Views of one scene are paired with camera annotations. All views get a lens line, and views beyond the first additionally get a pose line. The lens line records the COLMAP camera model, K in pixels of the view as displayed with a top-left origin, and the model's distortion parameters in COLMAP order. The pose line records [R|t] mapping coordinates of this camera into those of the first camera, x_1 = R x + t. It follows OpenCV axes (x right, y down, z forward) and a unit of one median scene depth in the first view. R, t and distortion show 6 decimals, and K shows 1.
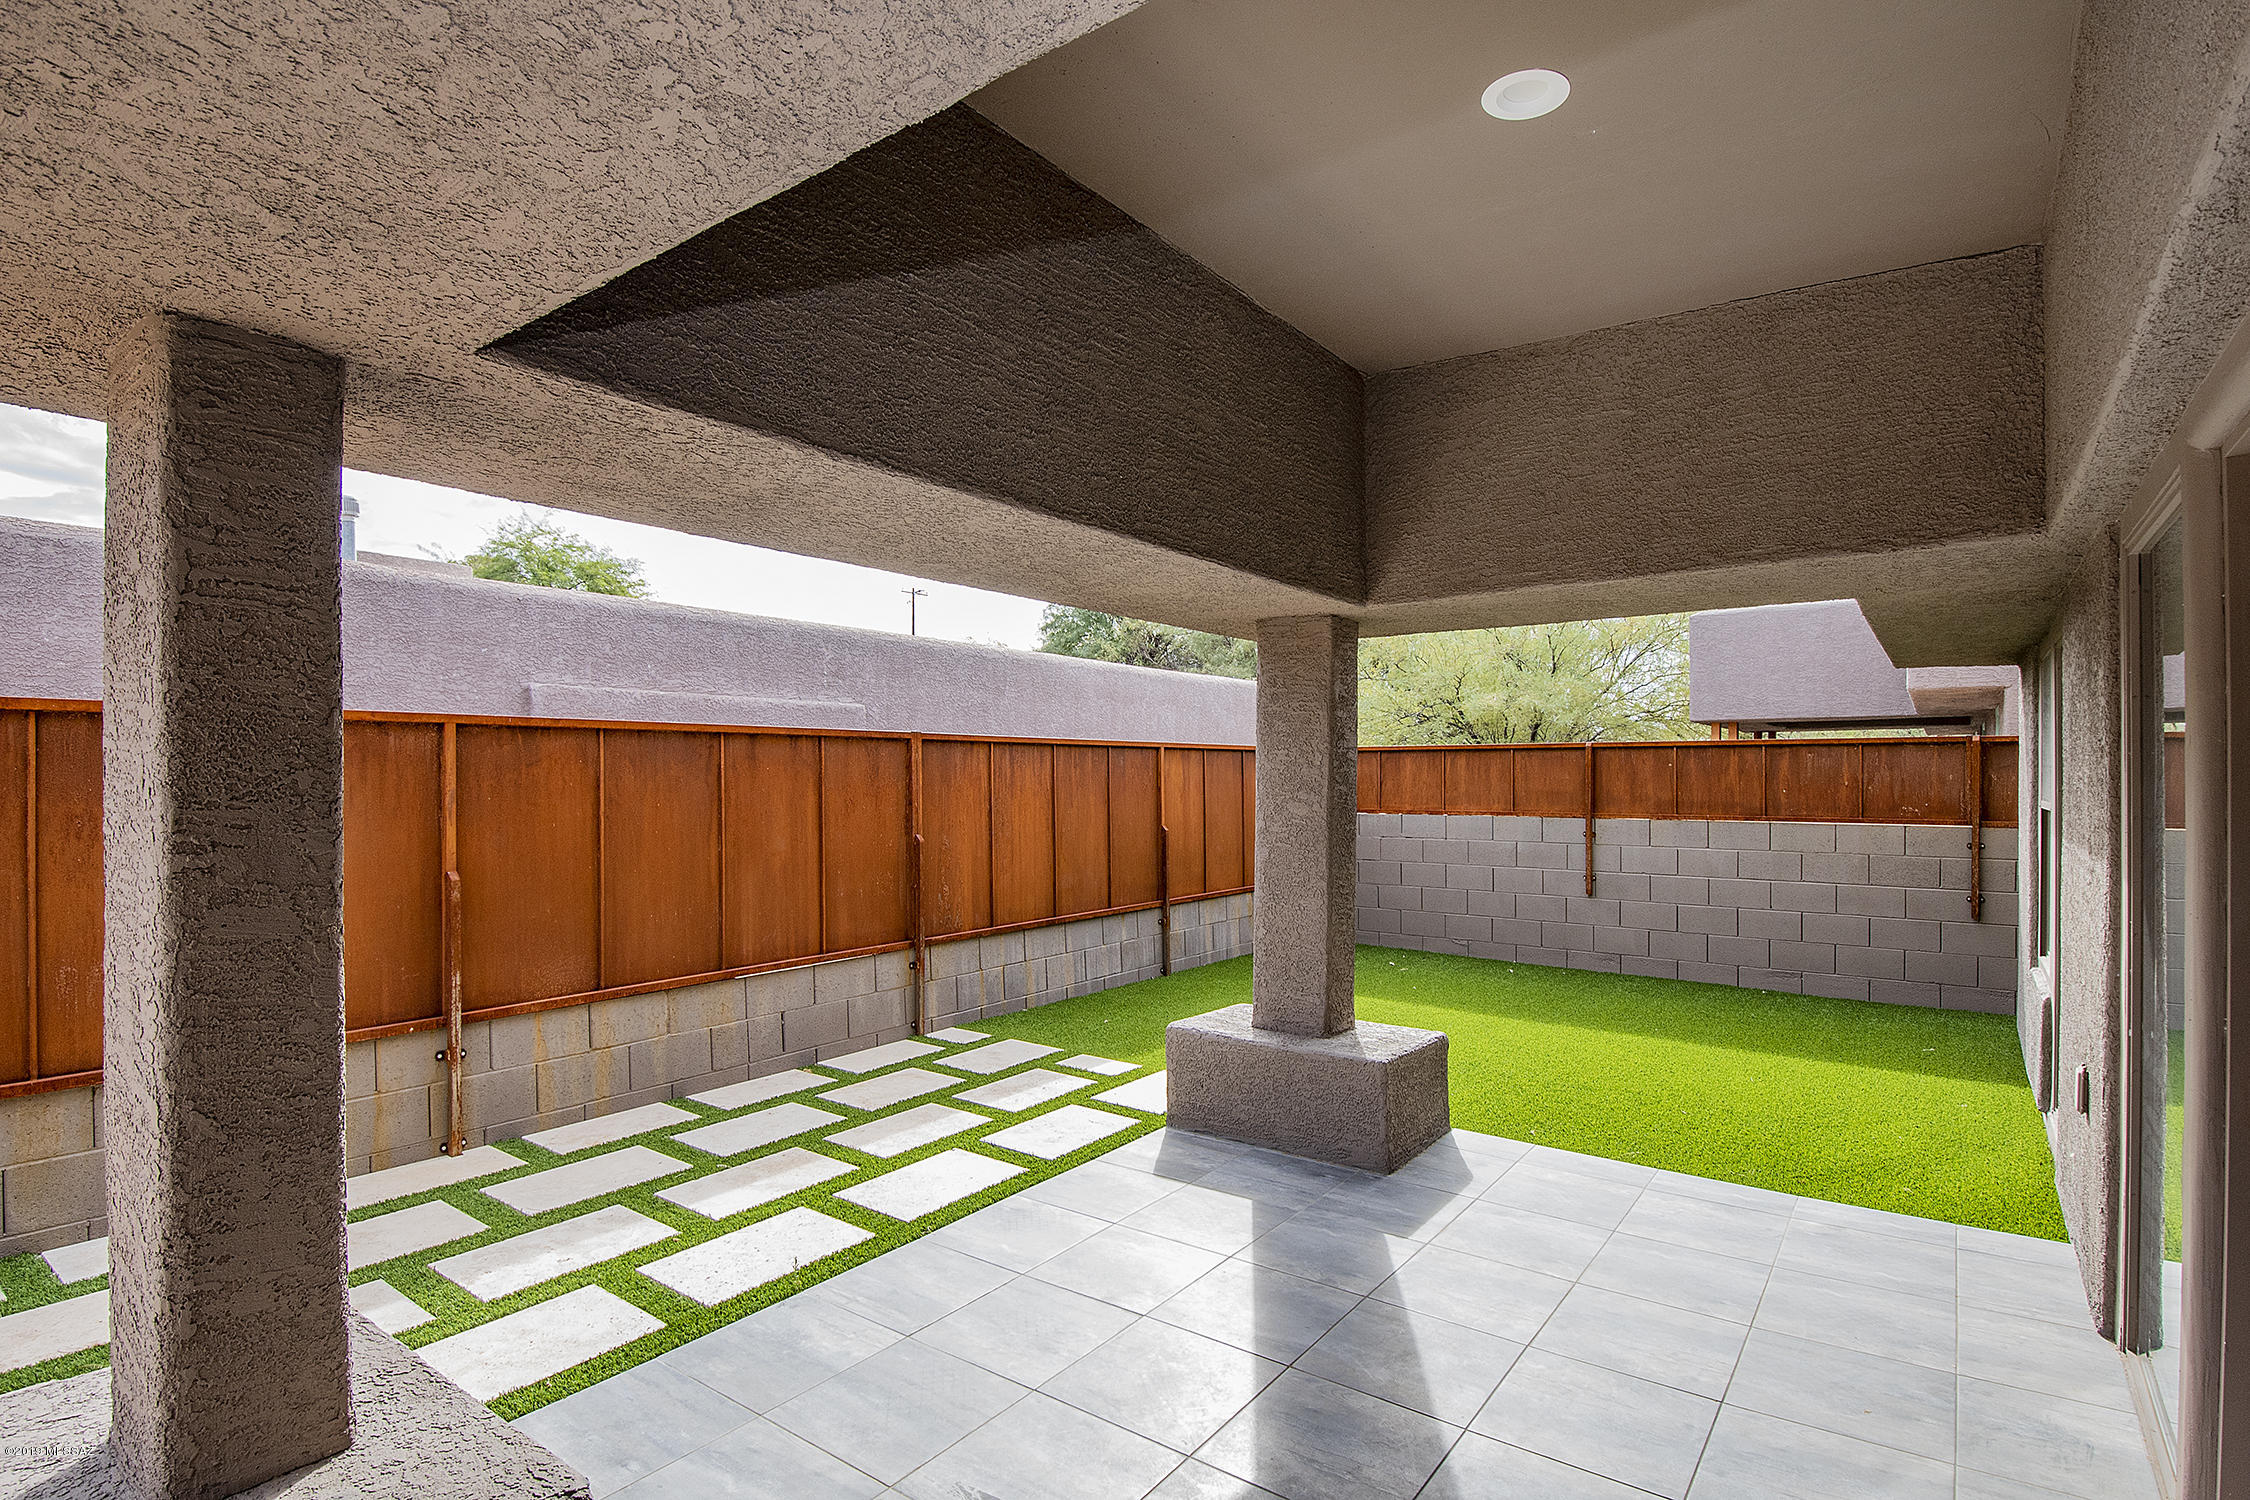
lens RADIAL K [[1104.8, 0, 1131.1], [0, 1104.8, 776.9], [0, 0, 1]] dist [0.000569, -0.000190]
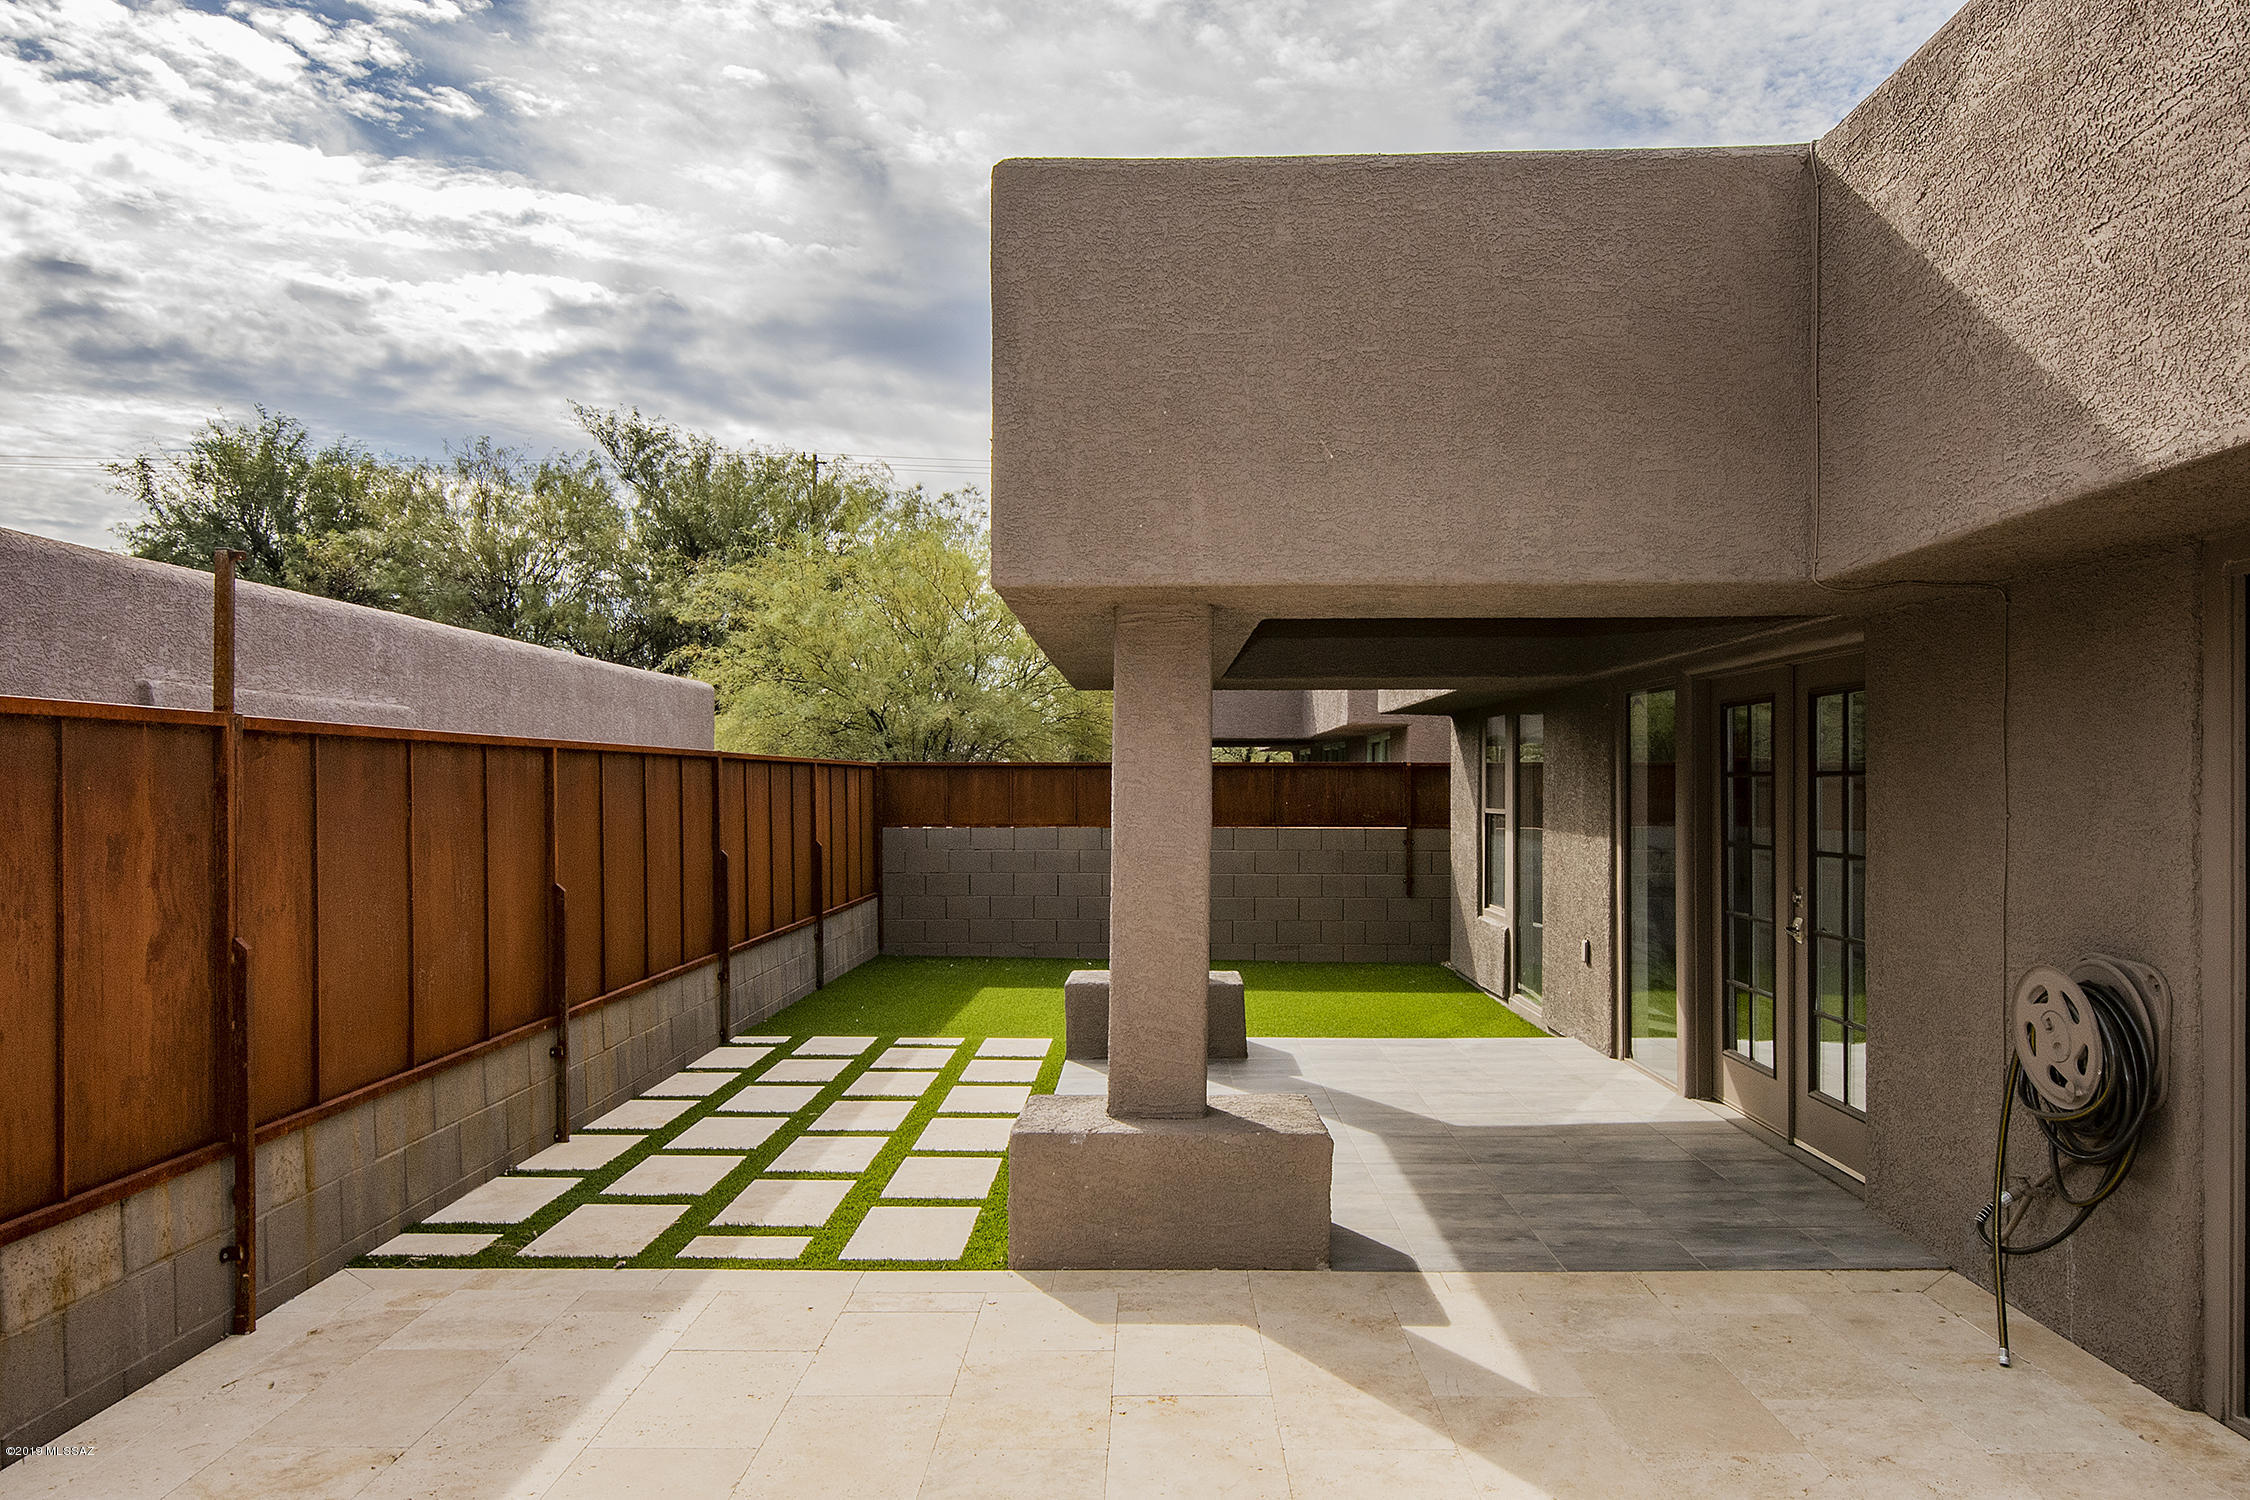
lens RADIAL K [[1516.4, 0, 1128.0], [0, 1516.4, 777.6], [0, 0, 1]] dist [0.033801, -0.034240]
pose [[0.814962, 0.003784, 0.579502, -0.718557], [-0.000227, 0.999981, -0.006211, -0.007160], [-0.579514, 0.004930, 0.814947, -0.389013]]
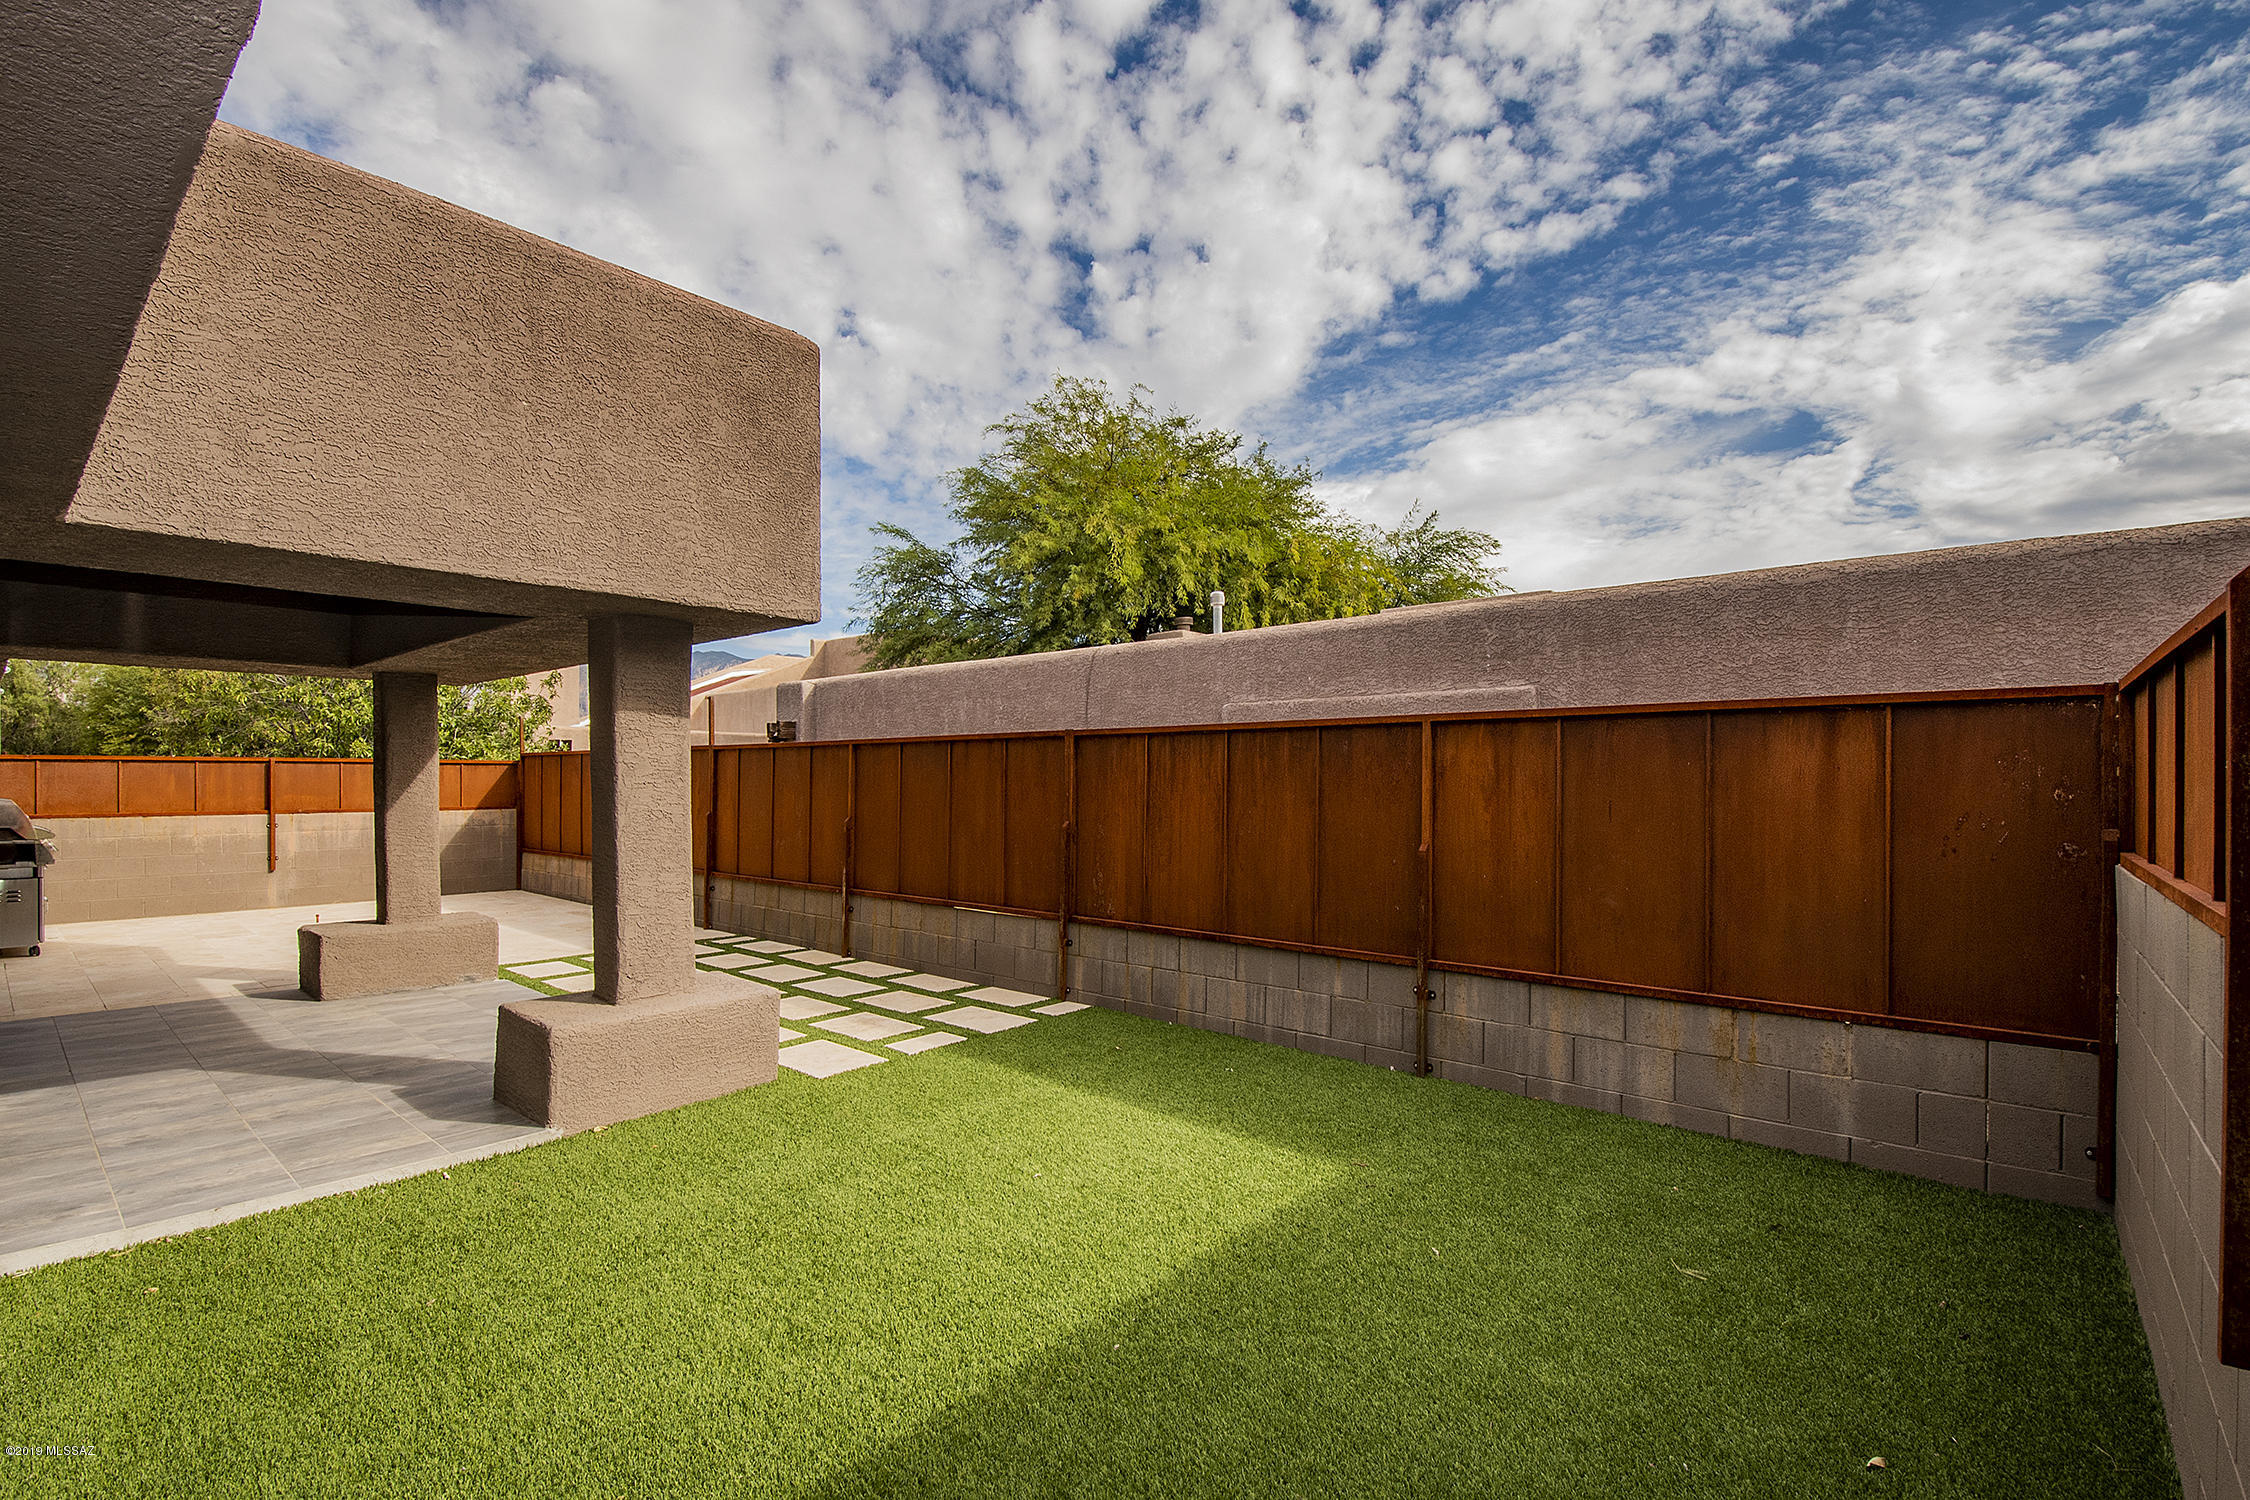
lens RADIAL K [[1001.5, 0, 1131.5], [0, 1001.5, 782.8], [0, 0, 1]] dist [0.003512, -0.015423]
pose [[-0.064258, 0.003639, -0.997927, 0.825762], [-0.003676, 0.999986, 0.003883, 0.009329], [0.997927, 0.003918, -0.064244, 1.145742]]
